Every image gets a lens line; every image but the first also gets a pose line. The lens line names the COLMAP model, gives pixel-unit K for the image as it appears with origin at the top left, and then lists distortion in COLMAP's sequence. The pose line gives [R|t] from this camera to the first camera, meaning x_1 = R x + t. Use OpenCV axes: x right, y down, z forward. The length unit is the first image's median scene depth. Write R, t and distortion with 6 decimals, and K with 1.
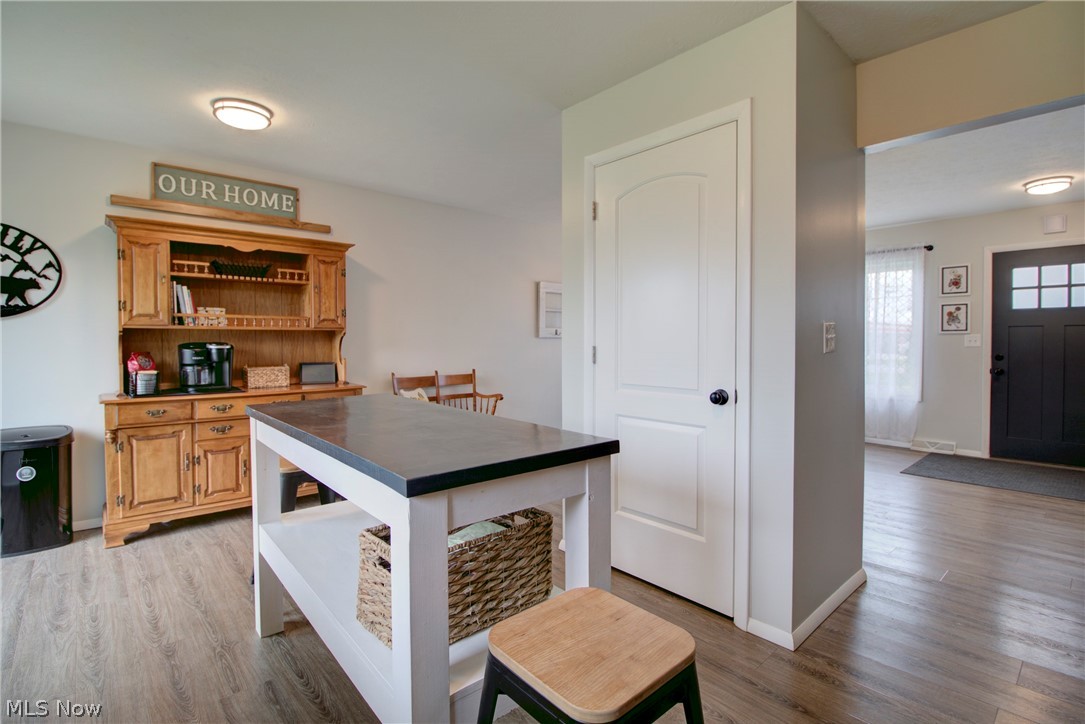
lens RADIAL K [[513.8, 0, 543.9], [0, 513.8, 348.3], [0, 0, 1]] dist [0.000928, -0.014043]
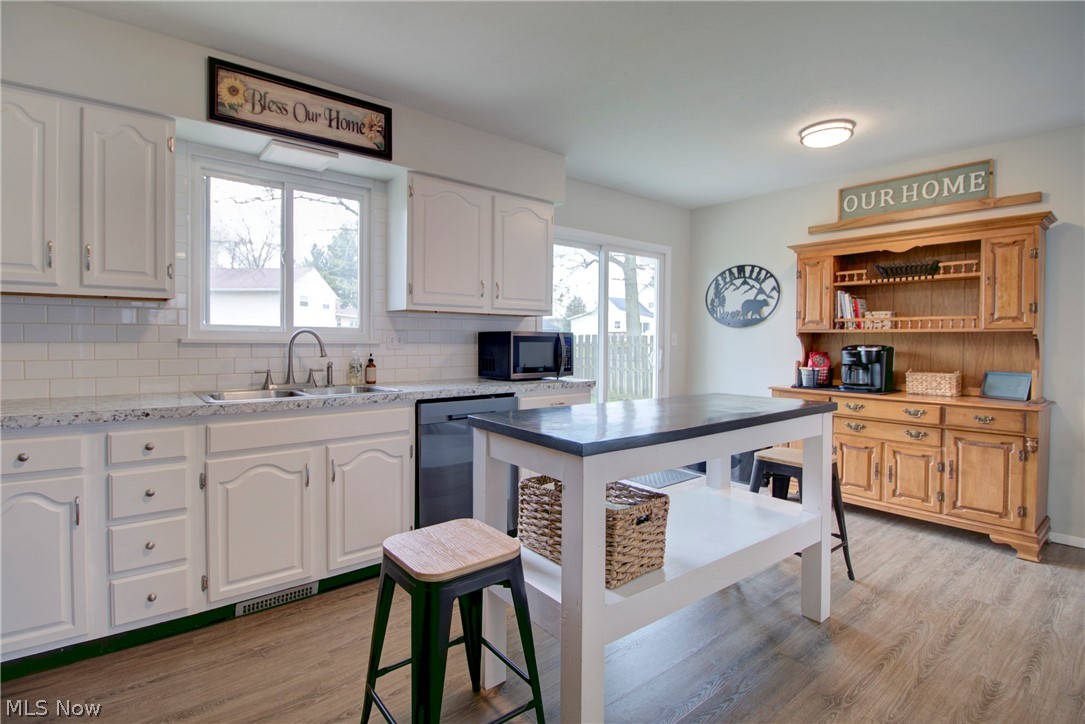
lens RADIAL K [[522.1, 0, 540.0], [0, 522.1, 349.4], [0, 0, 1]] dist [-0.001381, -0.013248]
pose [[-0.057370, 0.018968, -0.998173, 0.399389], [-0.024750, 0.999485, 0.020415, -0.006563], [0.998046, 0.025876, -0.056871, 0.340804]]
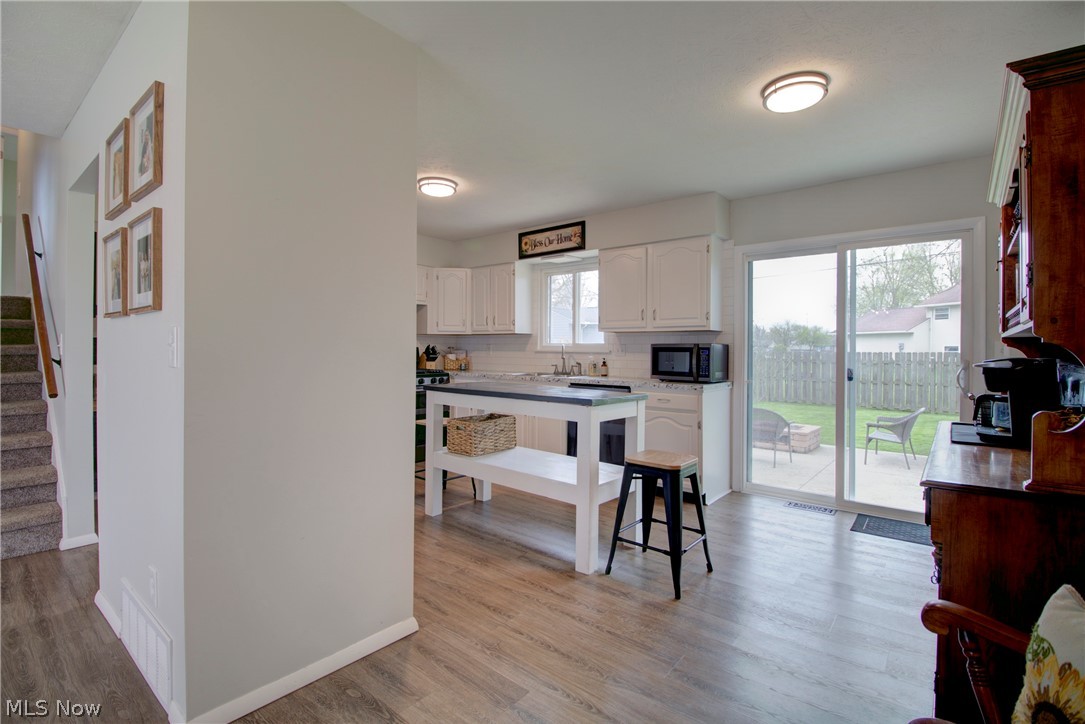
lens RADIAL K [[501.7, 0, 539.1], [0, 501.7, 349.7], [0, 0, 1]] dist [-0.000017, -0.014385]
pose [[-0.989975, -0.005846, -0.141121, -0.025091], [-0.008499, 0.999798, 0.018203, -0.021763], [0.140987, 0.019220, -0.989825, 1.290419]]
